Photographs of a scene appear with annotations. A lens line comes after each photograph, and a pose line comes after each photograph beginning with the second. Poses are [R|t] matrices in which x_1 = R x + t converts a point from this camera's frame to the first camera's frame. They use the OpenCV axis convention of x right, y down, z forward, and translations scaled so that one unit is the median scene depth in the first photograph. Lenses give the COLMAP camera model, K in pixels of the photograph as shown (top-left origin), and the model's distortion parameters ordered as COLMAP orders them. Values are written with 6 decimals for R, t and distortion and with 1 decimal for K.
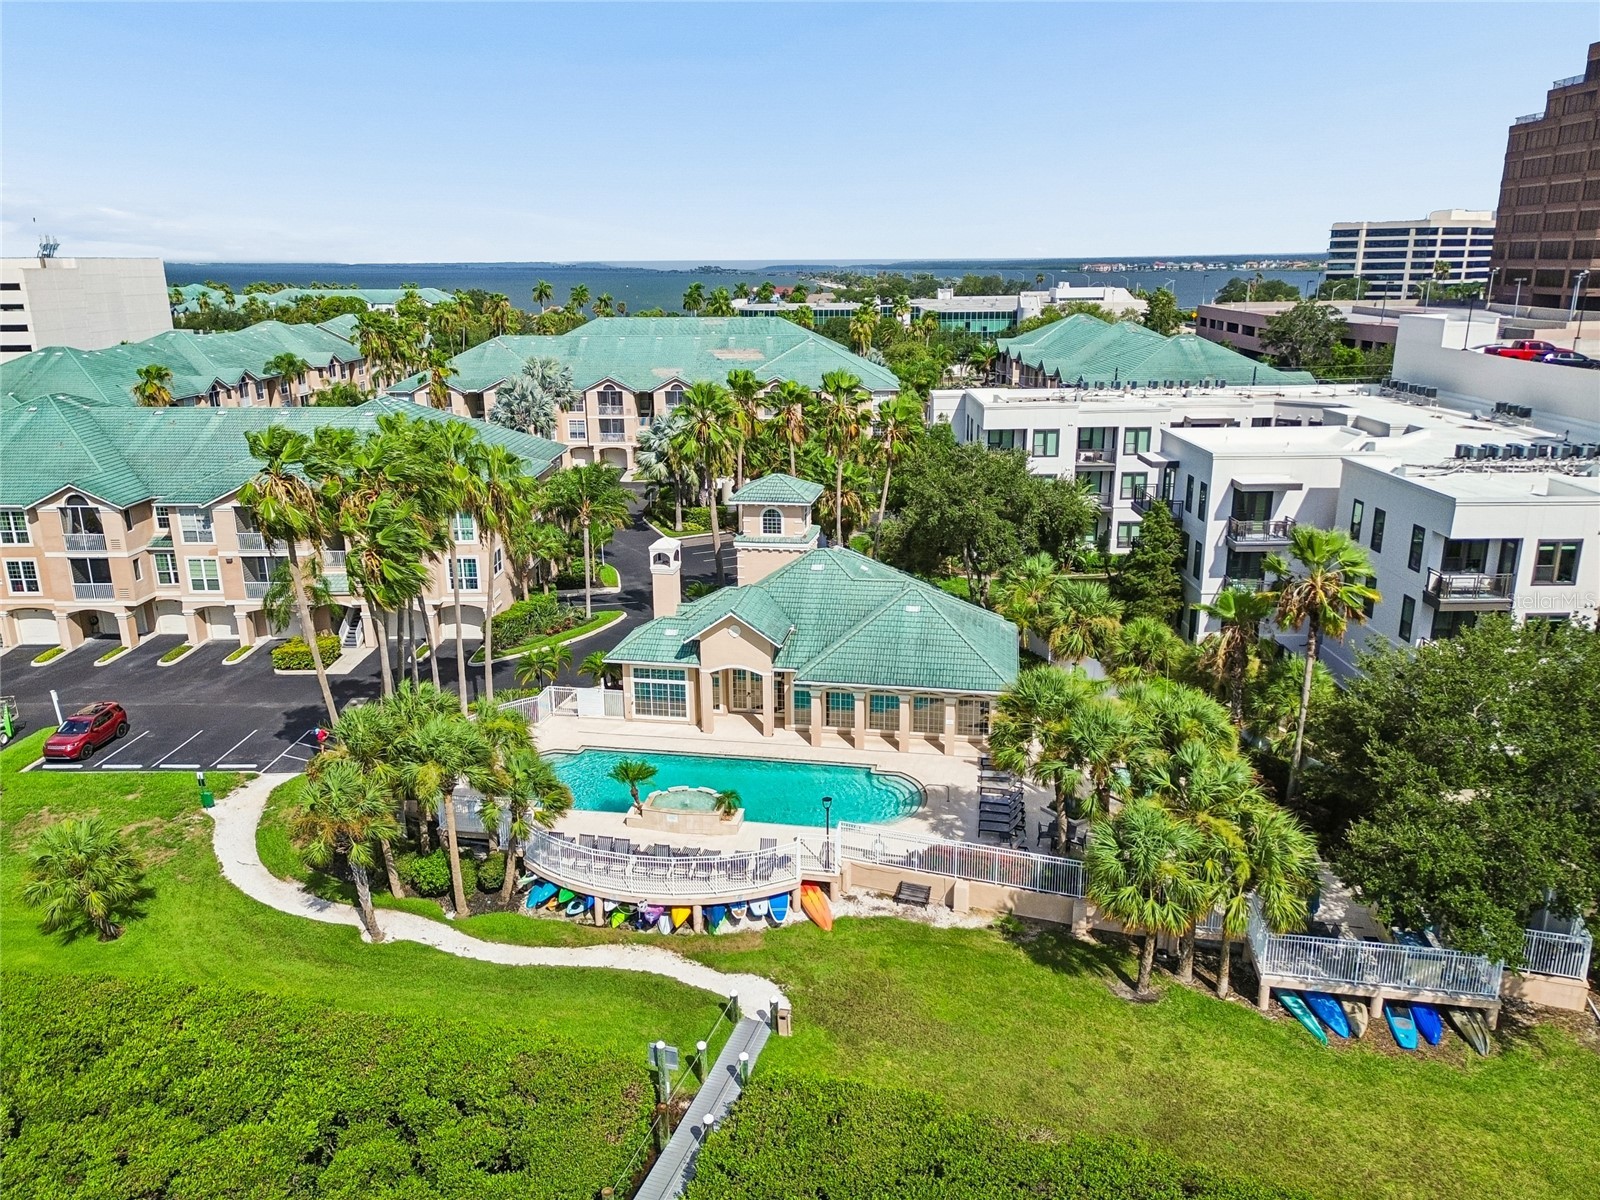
lens RADIAL K [[1144.5, 0, 800.0], [0, 1144.5, 600.0], [0, 0, 1]] dist [0.073966, -0.068037]
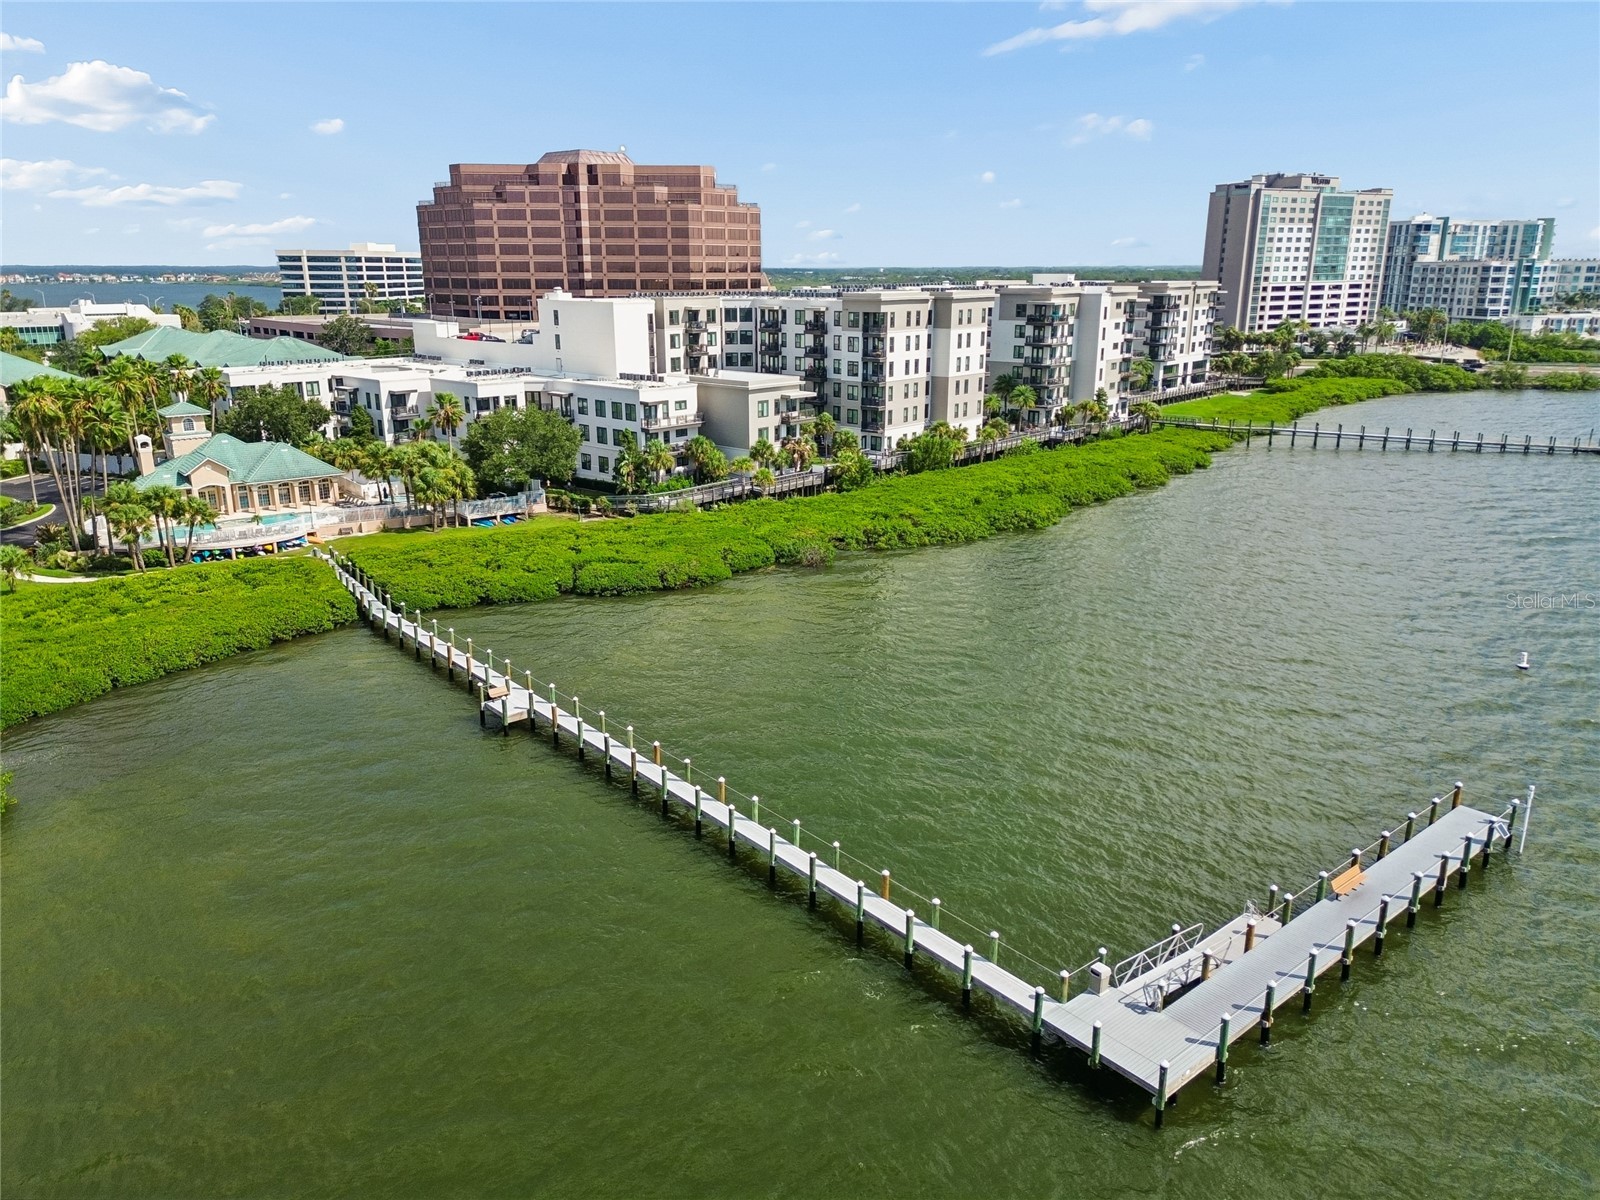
lens RADIAL K [[1144.5, 0, 800.0], [0, 1144.5, 600.0], [0, 0, 1]] dist [0.073966, -0.068037]
pose [[0.657990, -0.201906, 0.725453, -0.353415], [0.209147, 0.974481, 0.081517, 0.119736], [-0.723399, 0.098089, 0.683427, -0.480437]]
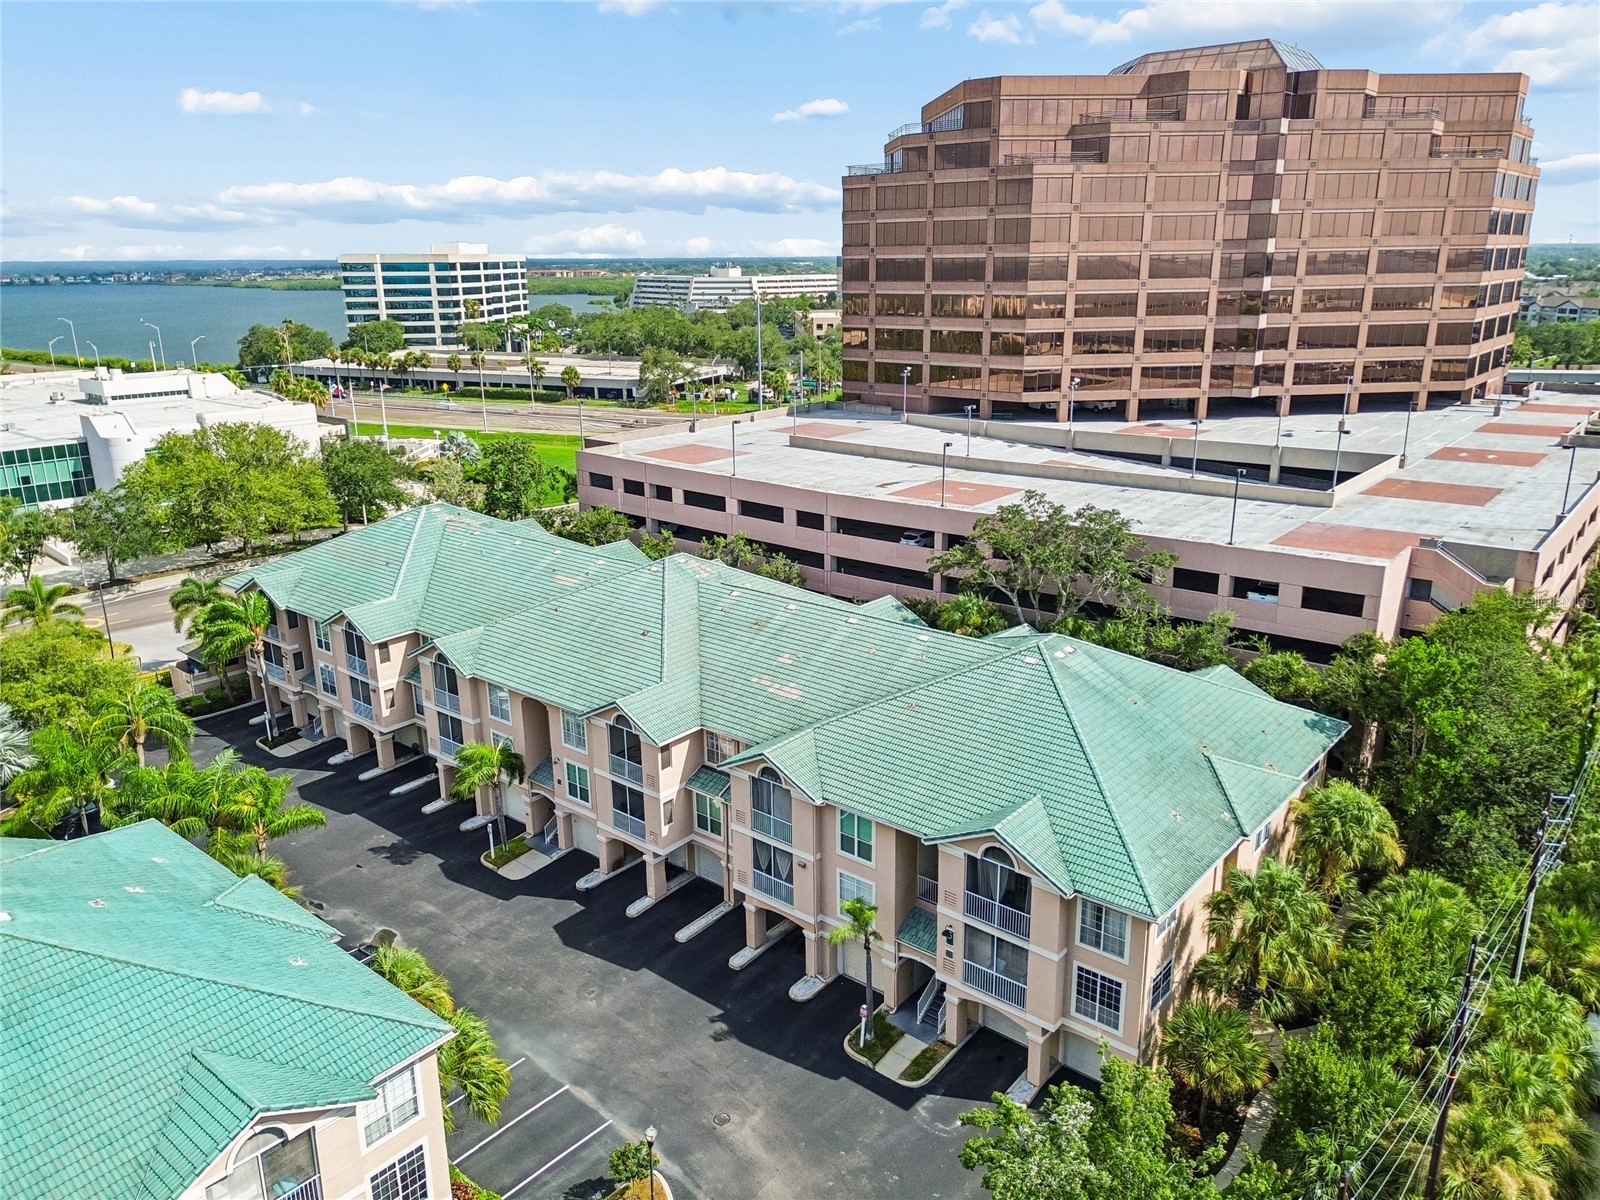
lens RADIAL K [[1144.5, 0, 800.0], [0, 1144.5, 600.0], [0, 0, 1]] dist [0.073966, -0.068037]
pose [[0.625479, -0.225239, 0.747023, -0.045414], [0.228691, 0.968300, 0.100476, -0.236908], [-0.745974, 0.107991, 0.657162, 0.593662]]
